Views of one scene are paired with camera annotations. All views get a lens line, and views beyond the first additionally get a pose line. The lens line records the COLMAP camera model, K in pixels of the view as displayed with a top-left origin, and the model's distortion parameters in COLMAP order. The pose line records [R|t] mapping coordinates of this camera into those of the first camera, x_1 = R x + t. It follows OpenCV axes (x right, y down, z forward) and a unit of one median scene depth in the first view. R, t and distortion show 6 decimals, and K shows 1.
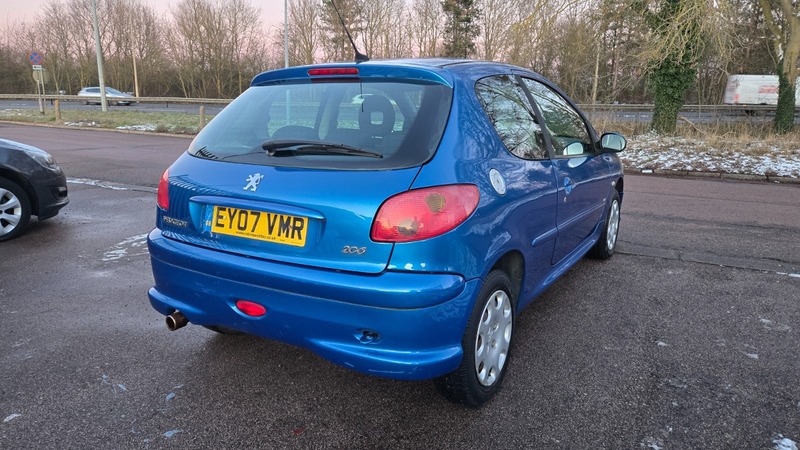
lens RADIAL K [[537.6, 0, 406.3], [0, 537.6, 223.1], [0, 0, 1]] dist [0.080360, -0.069280]
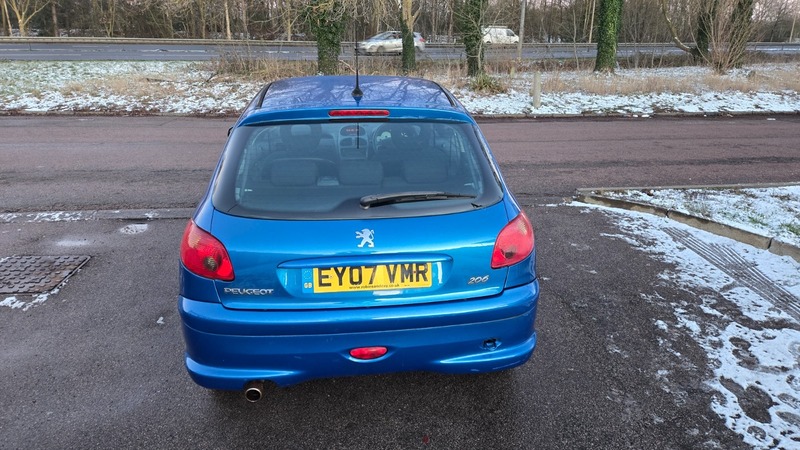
lens RADIAL K [[537.6, 0, 404.6], [0, 537.6, 210.4], [0, 0, 1]] dist [0.080360, -0.069280]
pose [[0.802572, -0.183239, 0.567717, -0.724252], [0.127750, 0.982372, 0.136478, -0.235638], [-0.582717, -0.037008, 0.811832, 0.094161]]
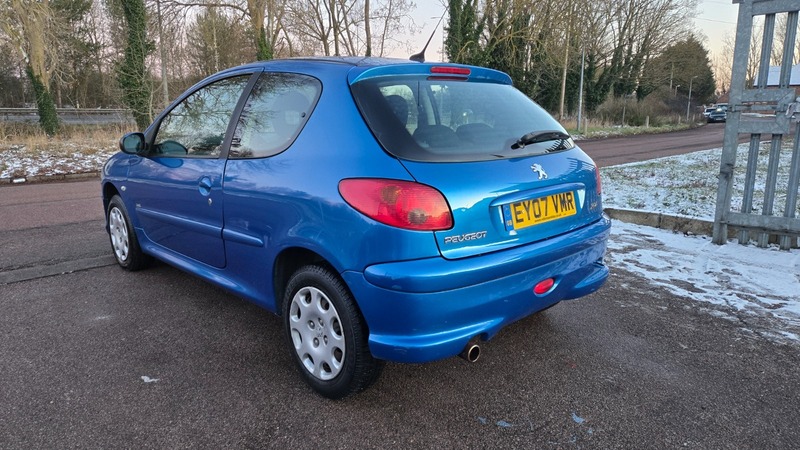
lens RADIAL K [[537.6, 0, 386.8], [0, 537.6, 223.3], [0, 0, 1]] dist [0.080360, -0.069280]
pose [[0.306388, -0.204059, 0.929777, -1.275867], [0.207929, 0.967513, 0.143822, -0.176564], [-0.928920, 0.149263, 0.338864, 0.834969]]
